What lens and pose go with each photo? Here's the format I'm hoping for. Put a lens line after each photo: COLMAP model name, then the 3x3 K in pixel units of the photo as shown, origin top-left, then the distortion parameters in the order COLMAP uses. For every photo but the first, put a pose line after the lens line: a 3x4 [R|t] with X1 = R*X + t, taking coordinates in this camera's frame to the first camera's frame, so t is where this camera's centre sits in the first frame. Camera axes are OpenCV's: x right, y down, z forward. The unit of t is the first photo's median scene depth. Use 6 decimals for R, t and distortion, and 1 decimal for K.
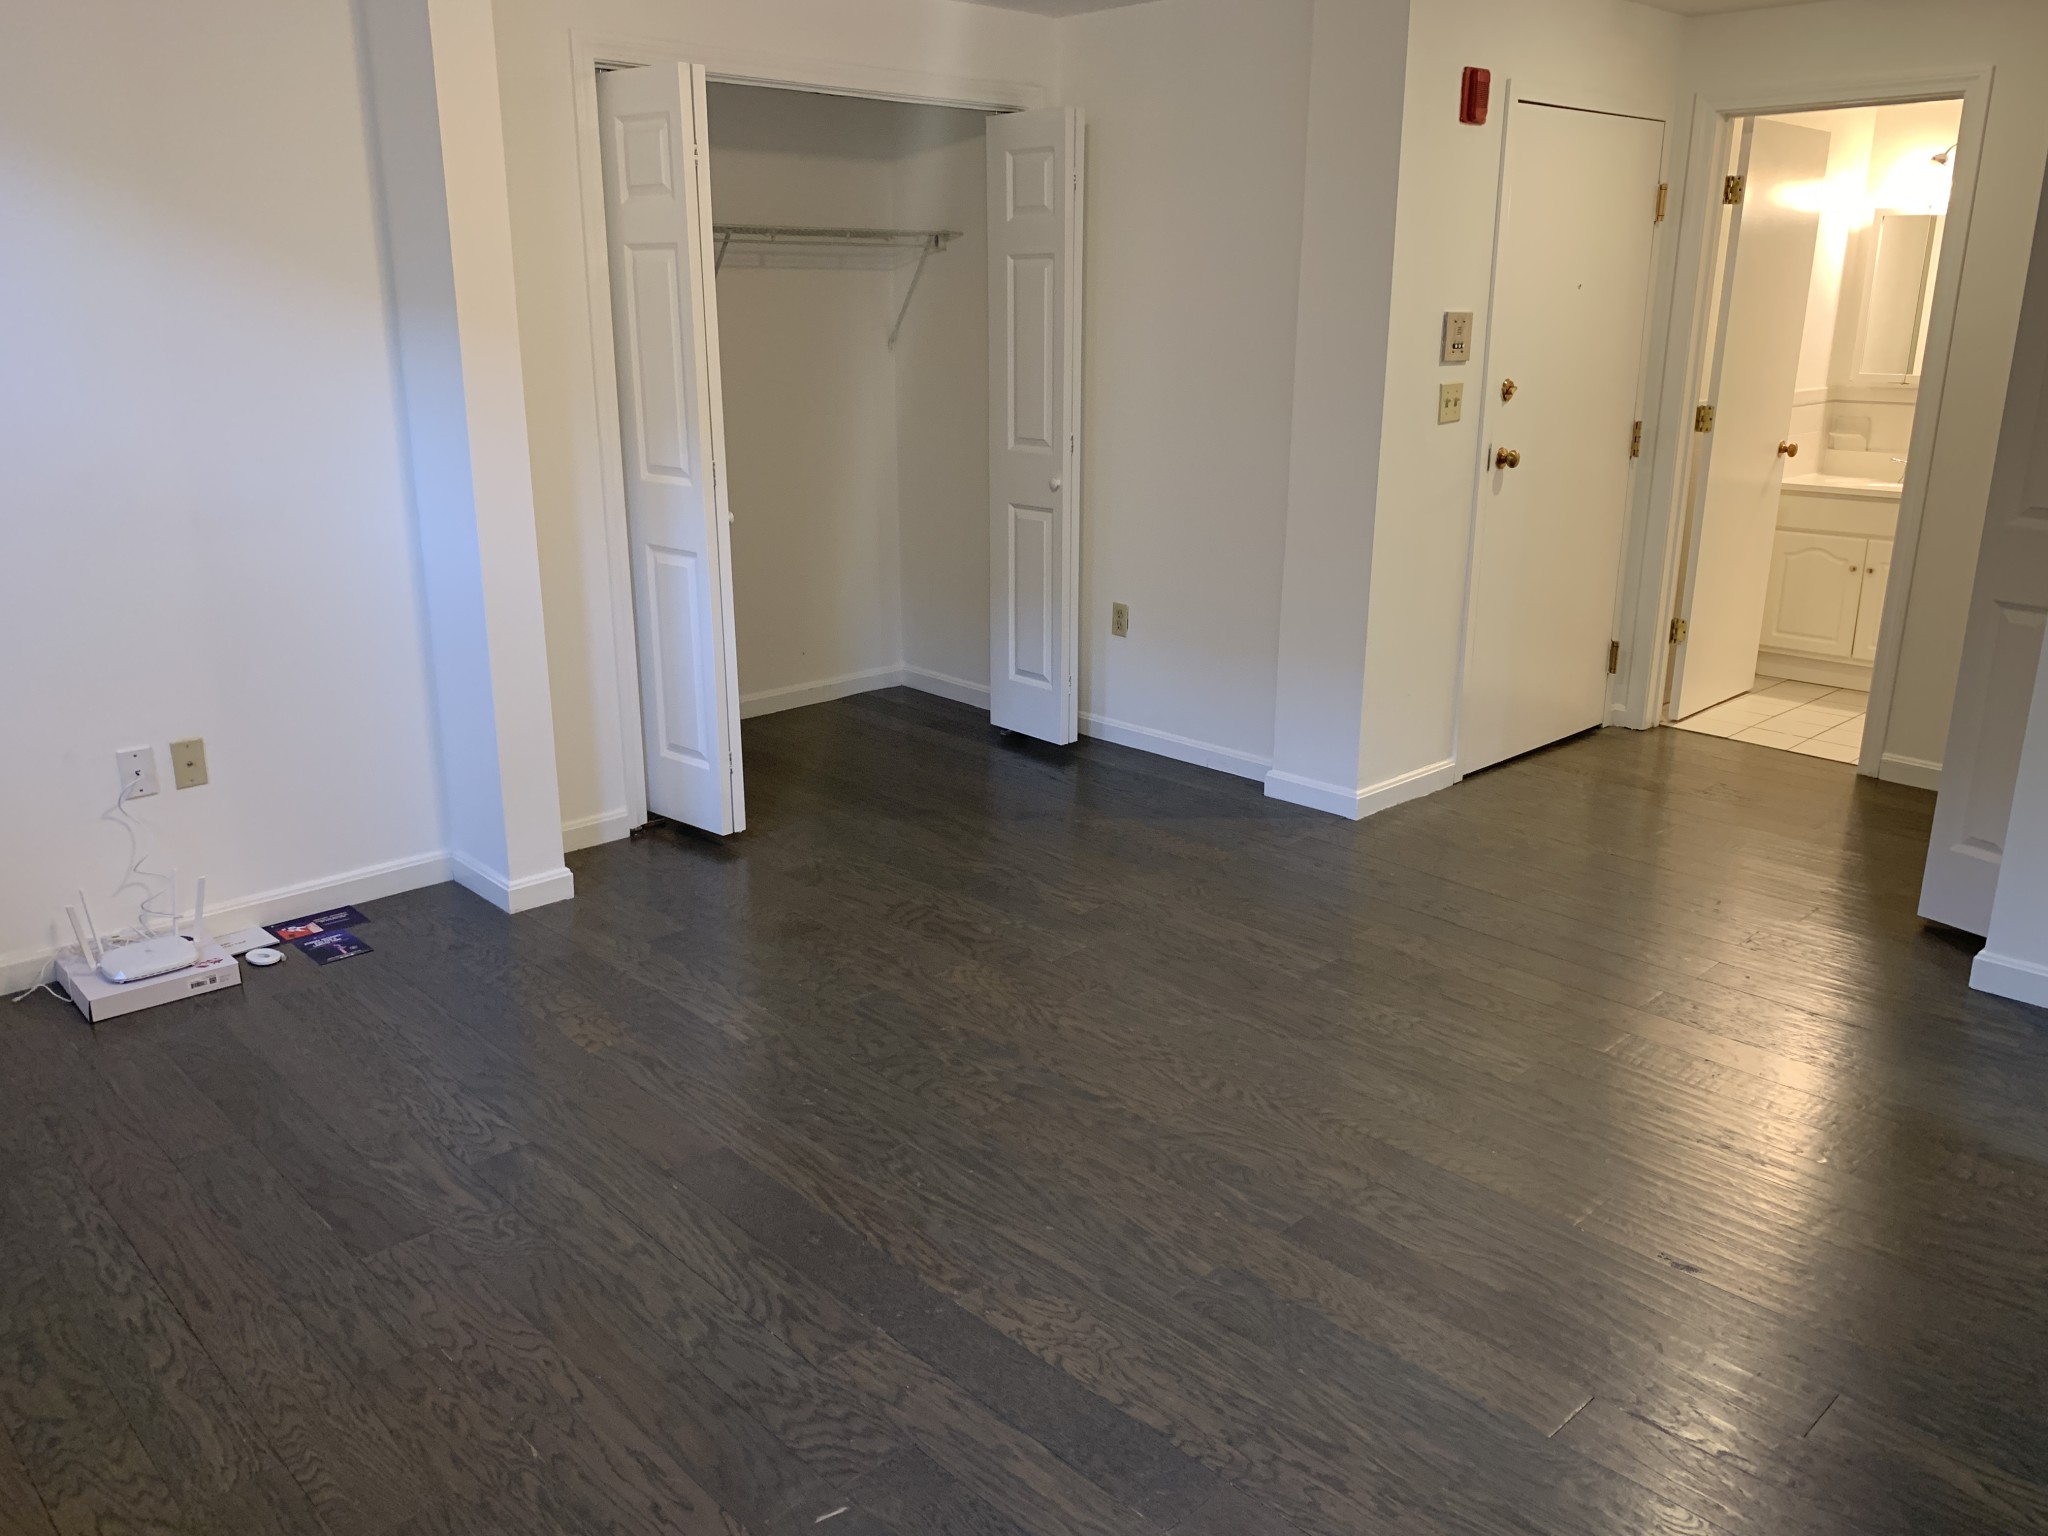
lens RADIAL K [[1575.1, 0, 1017.4], [0, 1575.1, 755.8], [0, 0, 1]] dist [0.044464, -0.061764]
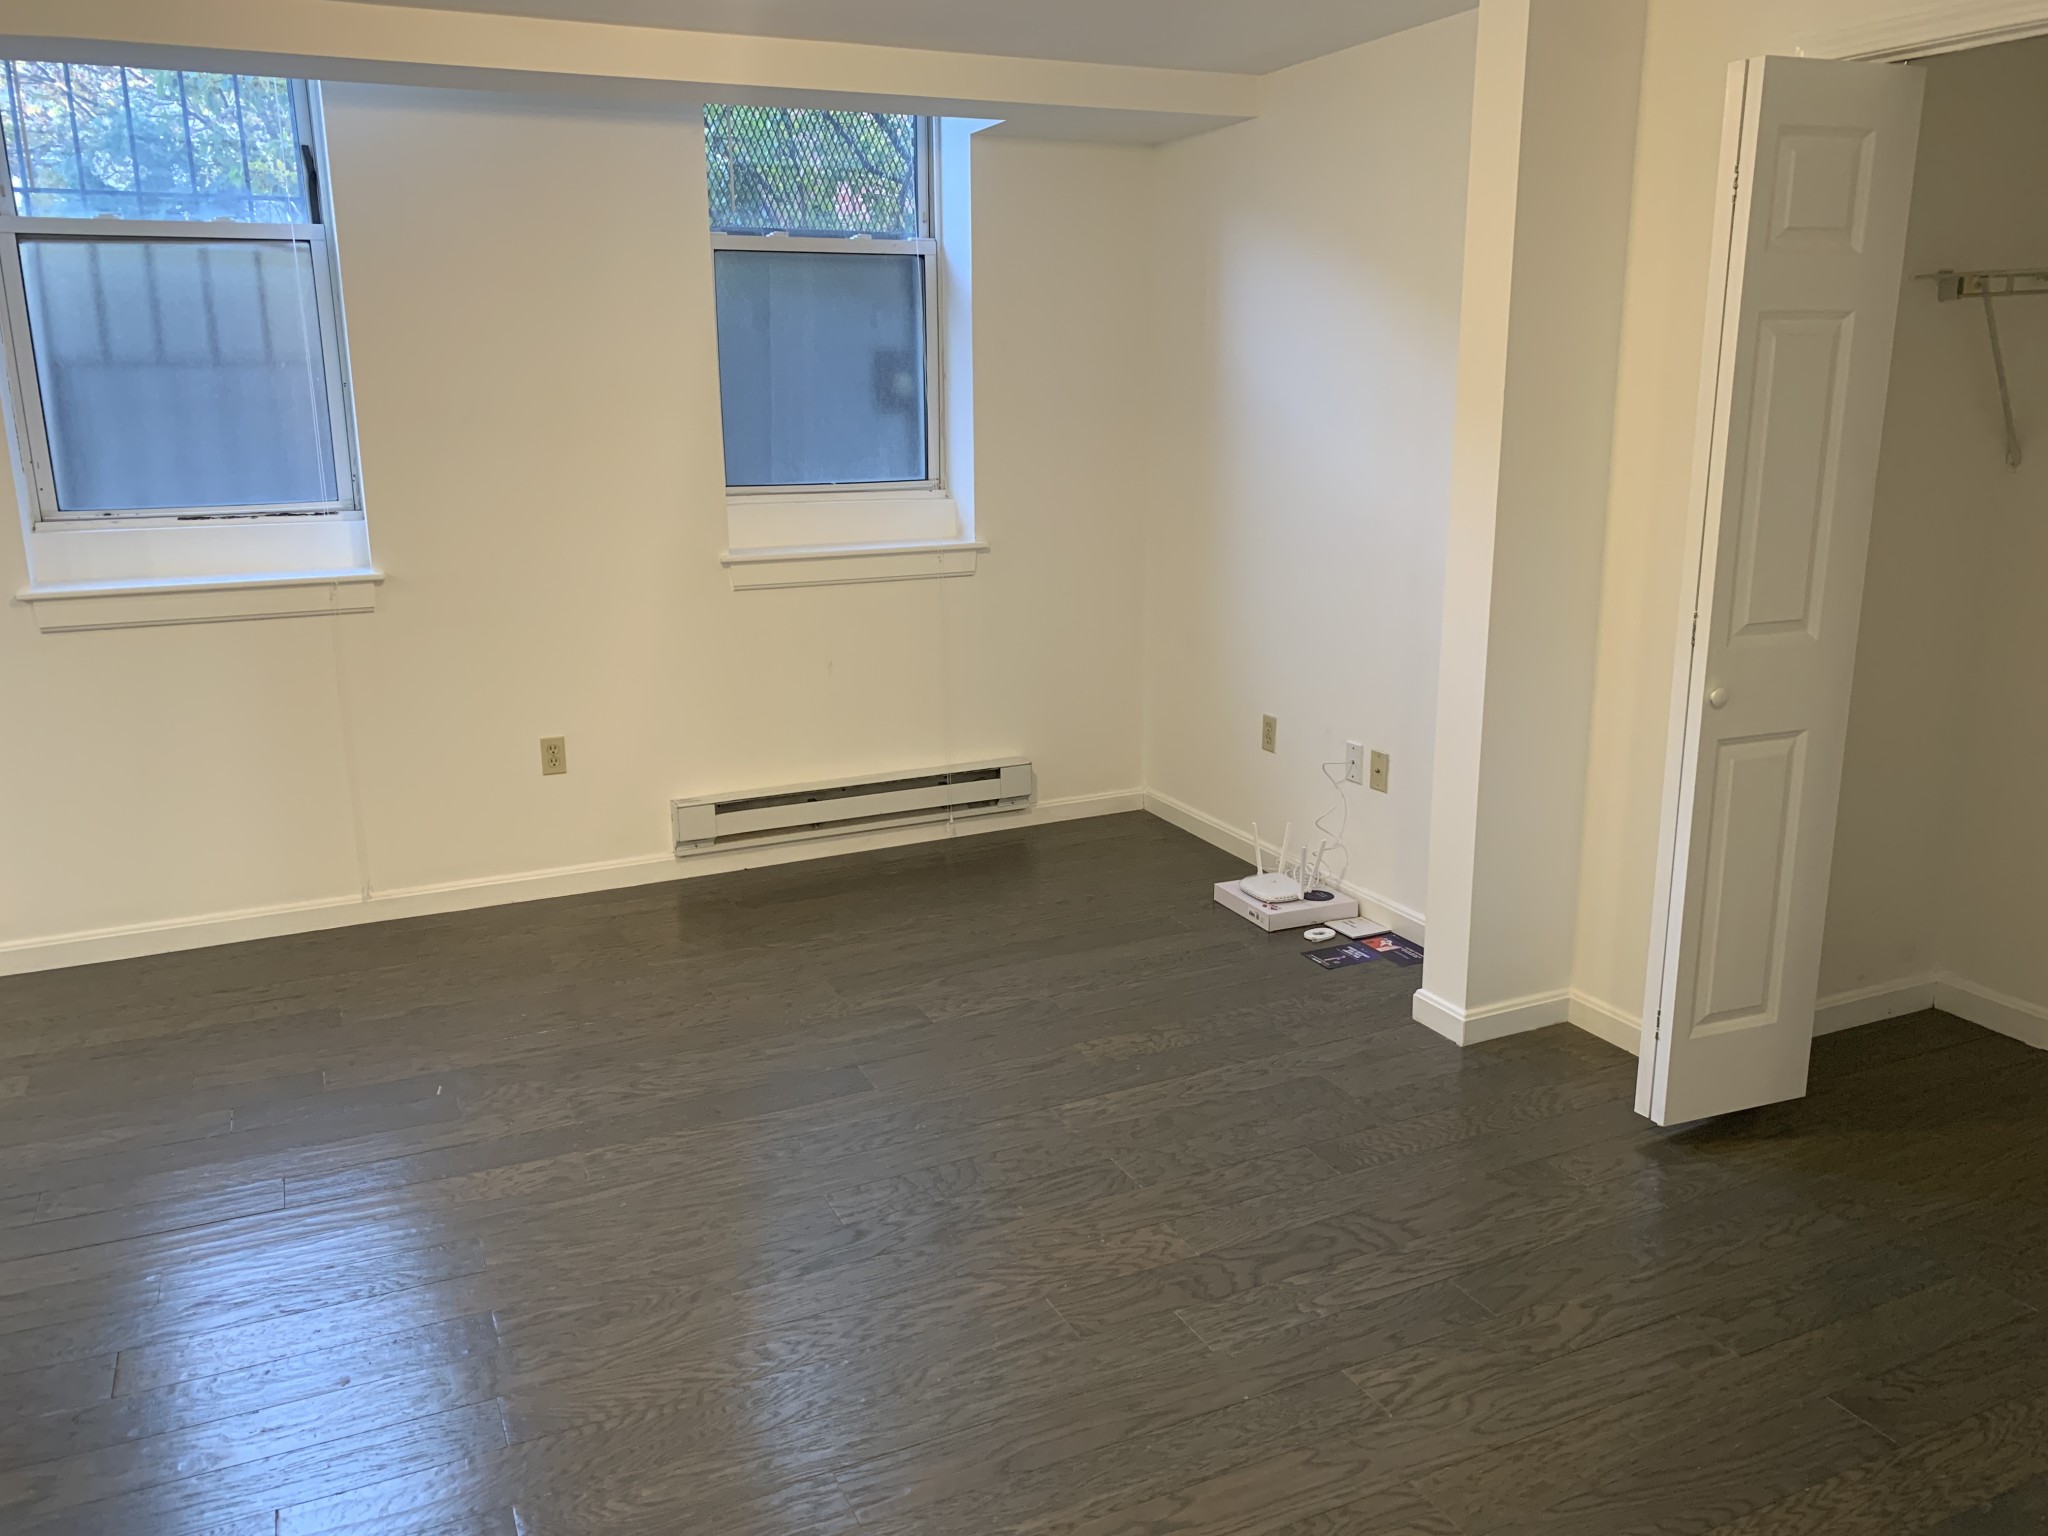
lens RADIAL K [[1575.1, 0, 1017.4], [0, 1575.1, 755.8], [0, 0, 1]] dist [0.044464, -0.061764]
pose [[-0.332473, 0.223161, -0.916330, 0.665710], [-0.257453, 0.913224, 0.315817, -0.316530], [0.907293, 0.340912, -0.246168, 1.063917]]
